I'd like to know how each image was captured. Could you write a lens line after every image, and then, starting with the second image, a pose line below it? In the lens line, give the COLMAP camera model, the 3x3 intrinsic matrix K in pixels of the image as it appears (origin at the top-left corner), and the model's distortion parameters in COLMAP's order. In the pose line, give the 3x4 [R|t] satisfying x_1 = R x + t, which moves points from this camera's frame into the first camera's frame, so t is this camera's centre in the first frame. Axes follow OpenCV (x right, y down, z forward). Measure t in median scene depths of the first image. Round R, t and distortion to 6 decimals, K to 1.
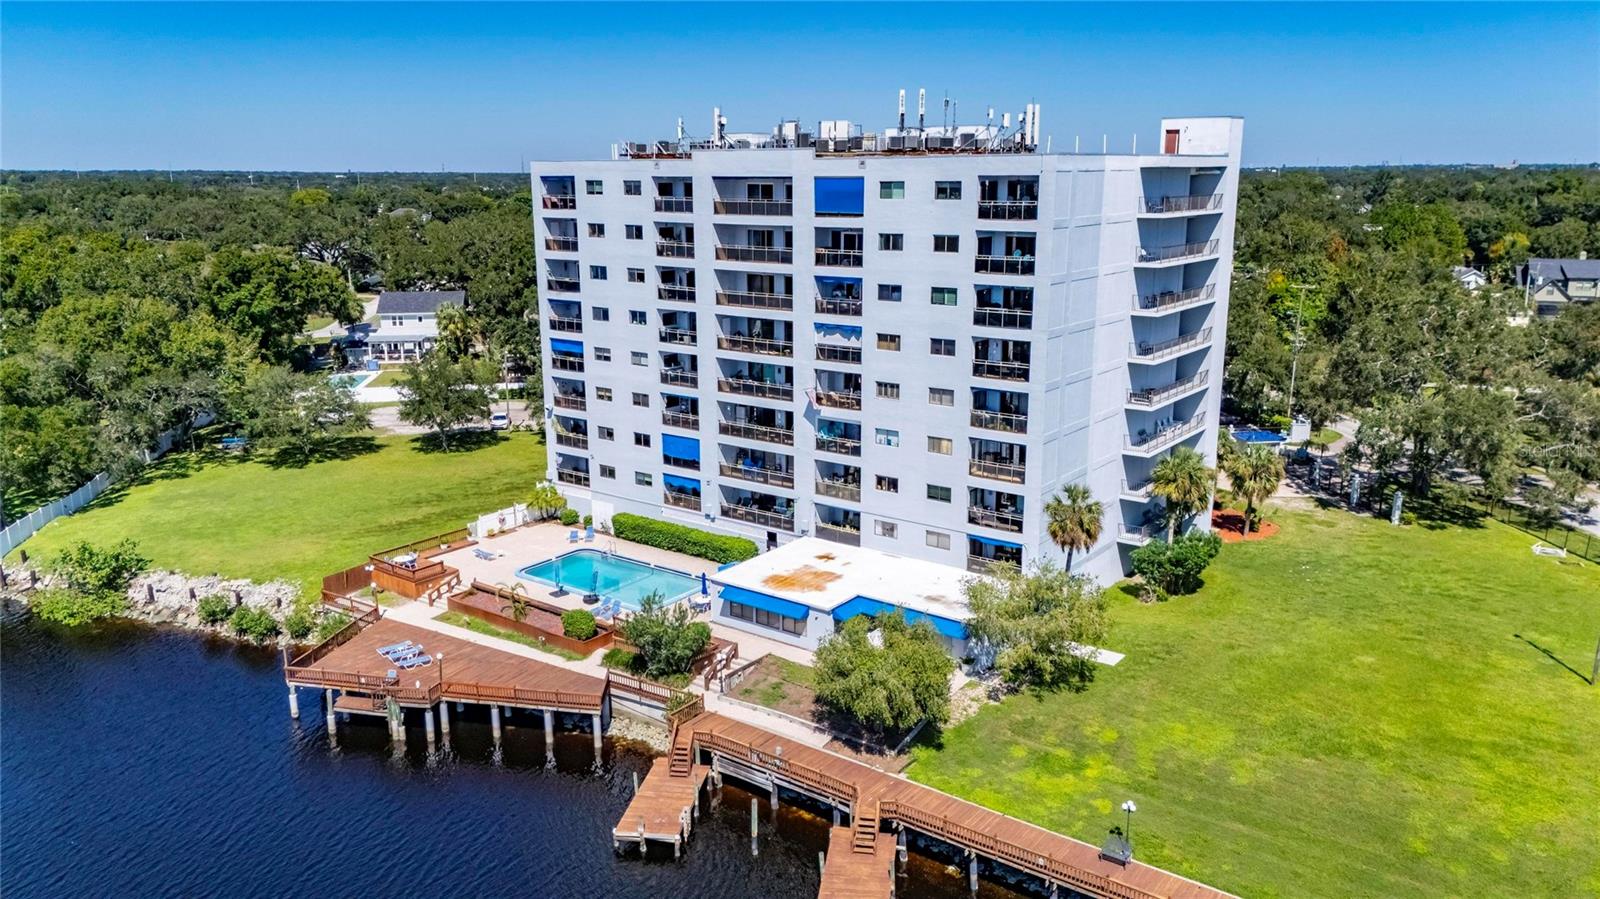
lens RADIAL K [[1170.5, 0, 803.5], [0, 1170.5, 449.3], [0, 0, 1]] dist [0.076333, -0.077340]
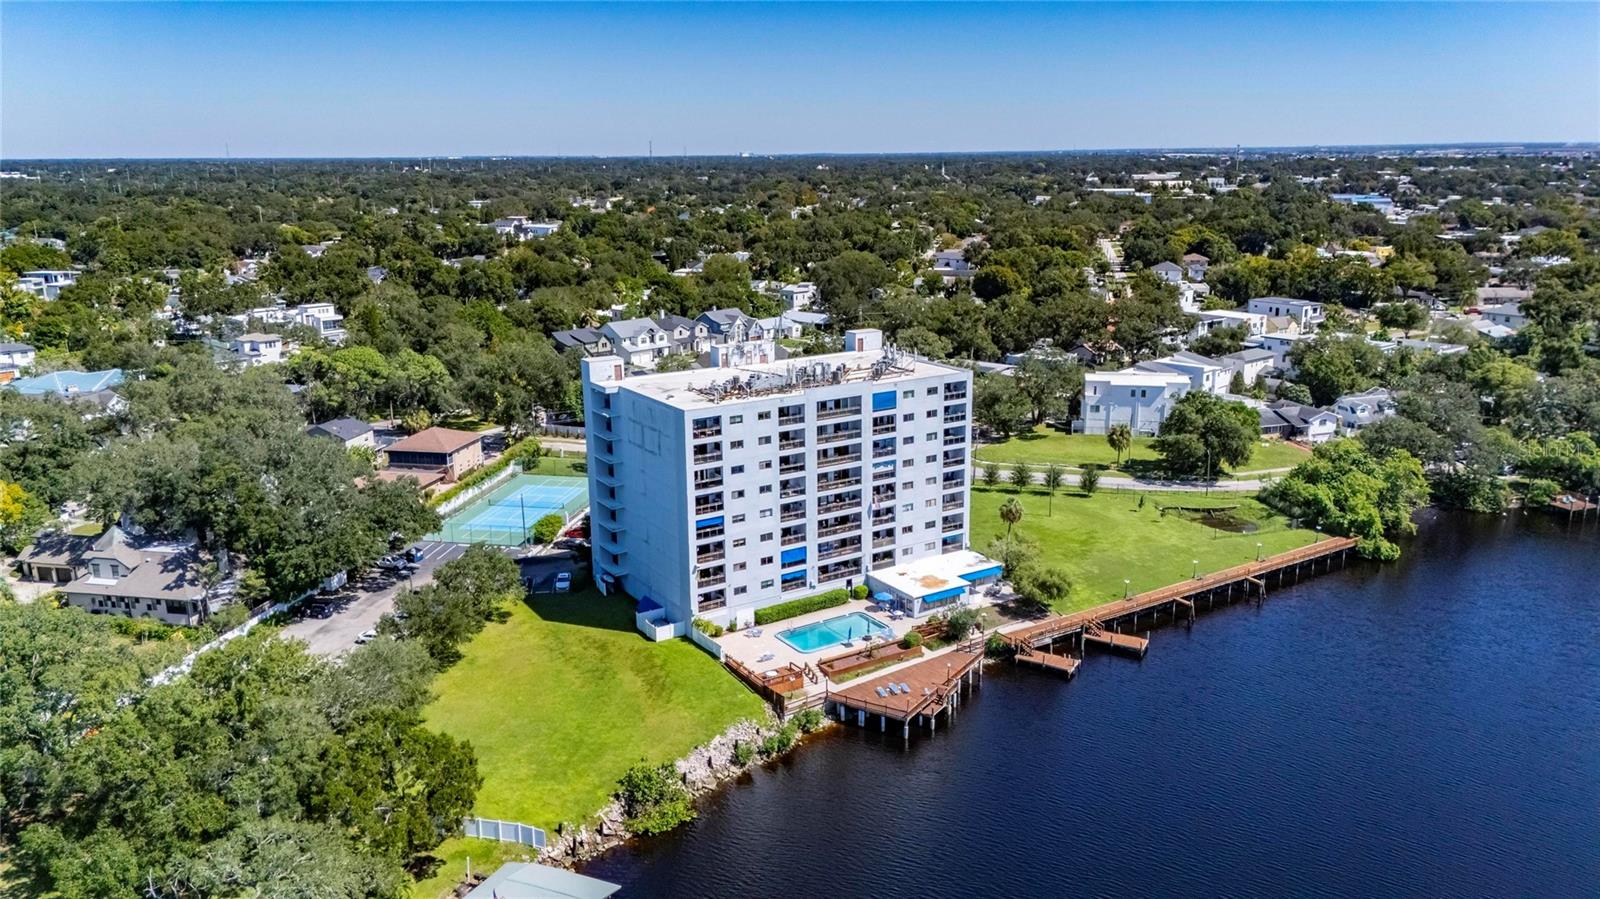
lens RADIAL K [[1170.5, 0, 795.5], [0, 1170.5, 426.1], [0, 0, 1]] dist [0.076333, -0.077340]
pose [[0.357697, -0.210530, 0.909797, -1.752448], [0.224116, 0.965136, 0.135222, -0.448029], [-0.906546, 0.155531, 0.392409, 0.319485]]
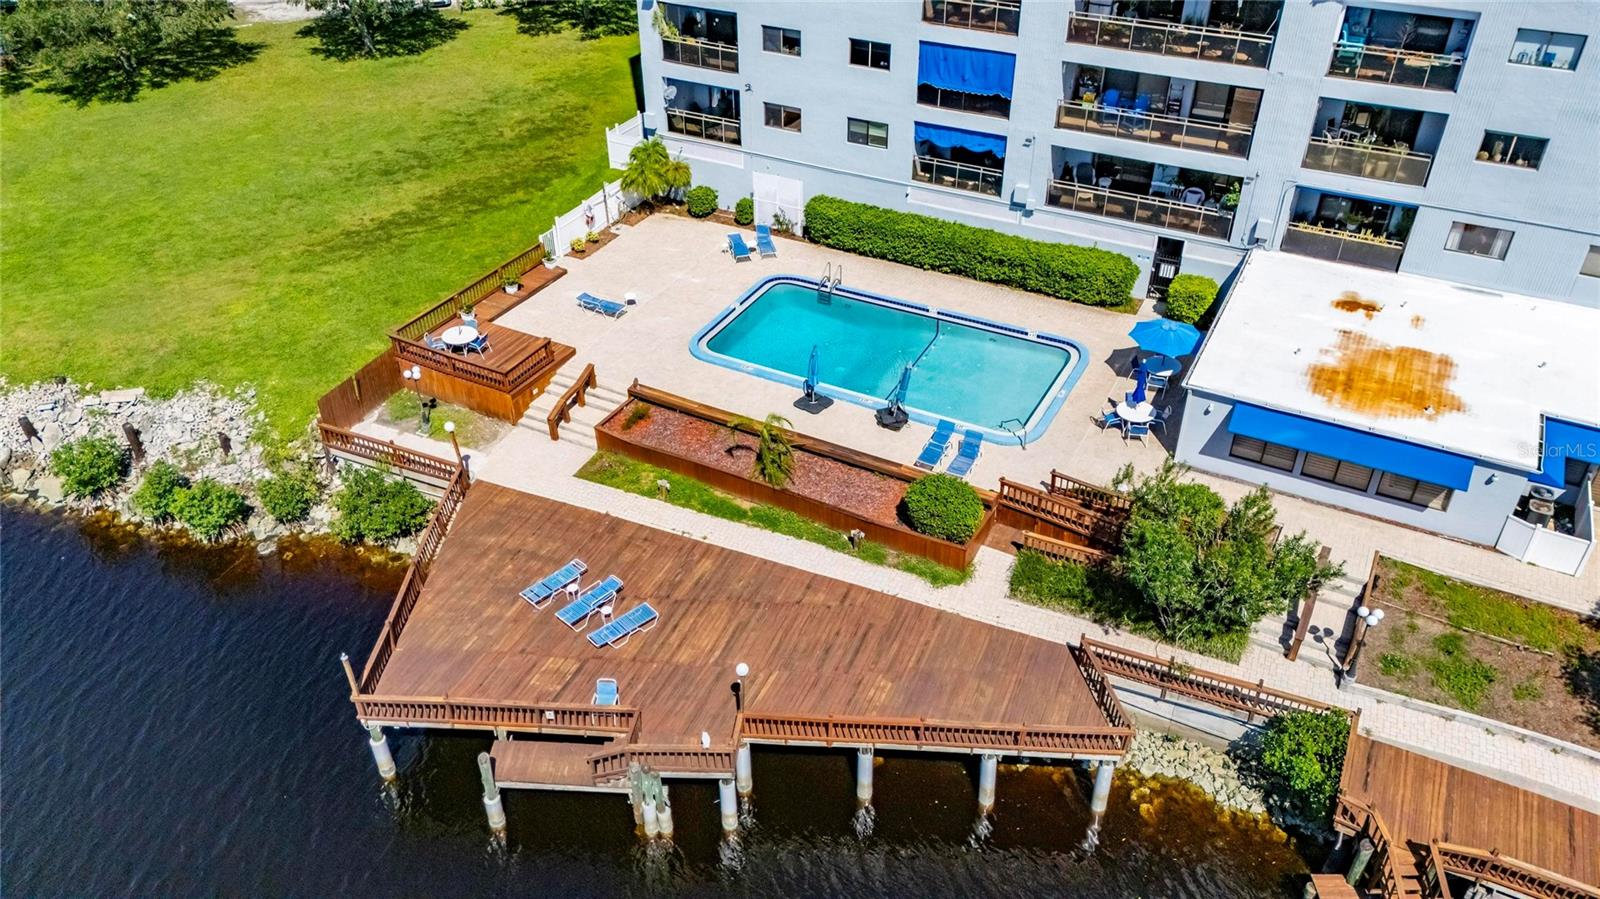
lens RADIAL K [[1170.5, 0, 800.4], [0, 1170.5, 452.5], [0, 0, 1]] dist [0.076333, -0.077340]
pose [[0.988340, -0.089184, 0.123414, -0.273173], [0.035740, 0.923750, 0.381326, -0.049814], [-0.148012, -0.372468, 0.916166, 0.520818]]
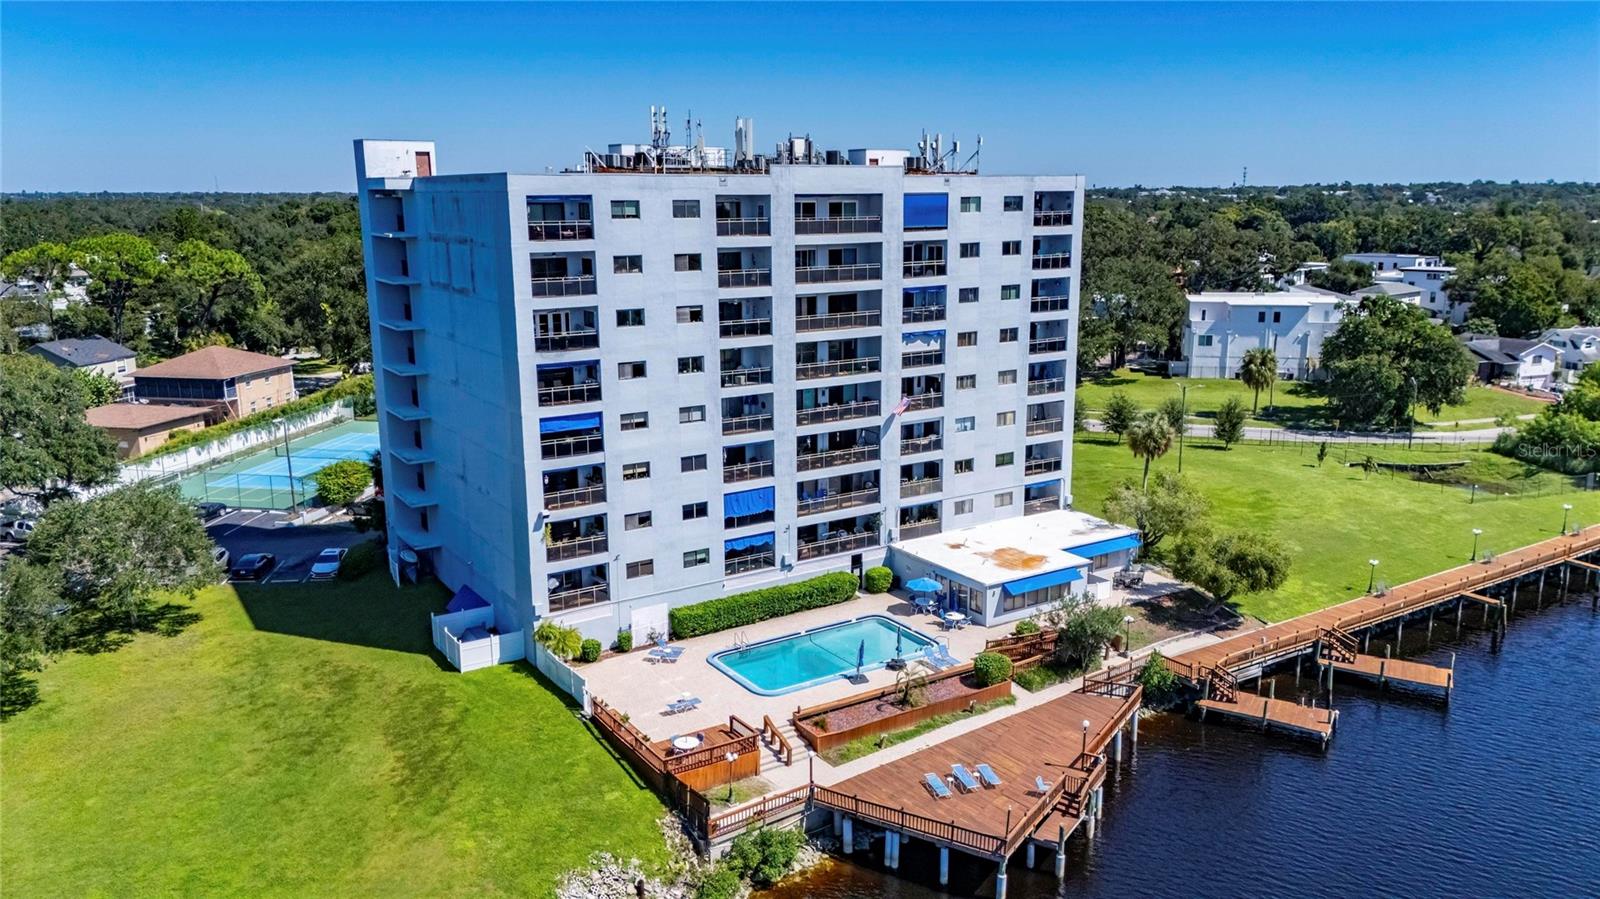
lens RADIAL K [[1170.5, 0, 798.0], [0, 1170.5, 446.2], [0, 0, 1]] dist [0.076333, -0.077340]
pose [[0.351195, -0.195638, 0.915635, -0.954774], [0.220015, 0.967788, 0.122394, -0.152718], [-0.910086, 0.158469, 0.382925, 0.675323]]
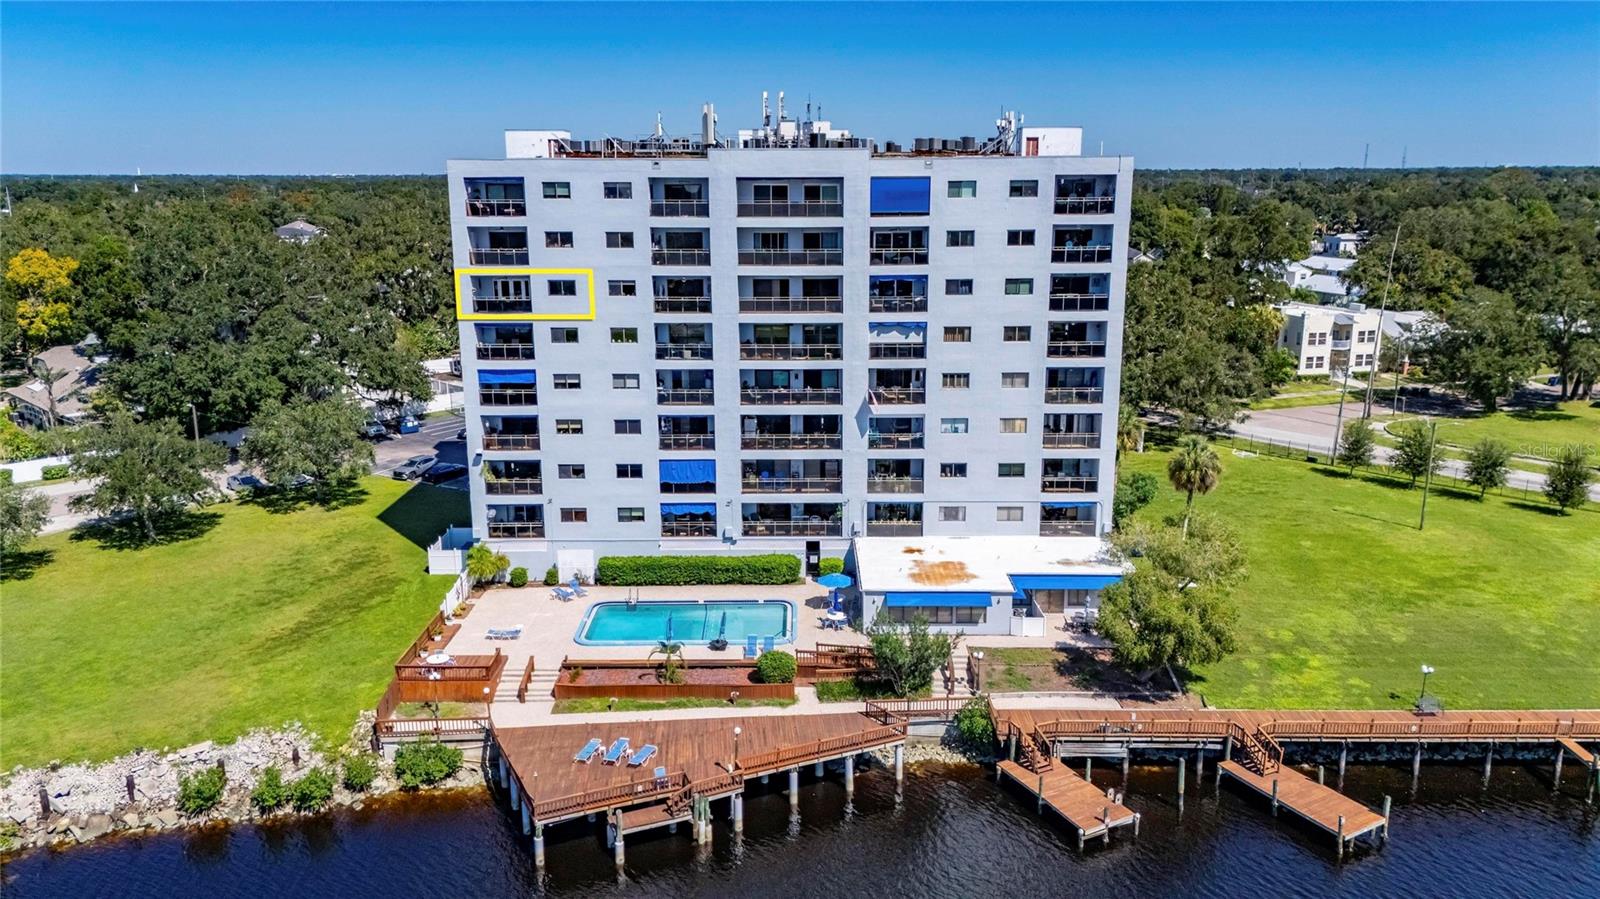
lens RADIAL K [[1170.5, 0, 799.8], [0, 1170.5, 449.5], [0, 0, 1]] dist [0.076333, -0.077340]
pose [[0.803084, -0.134920, 0.580390, -0.610802], [0.137569, 0.989696, 0.039715, -0.046685], [-0.579768, 0.047949, 0.813369, 0.215339]]
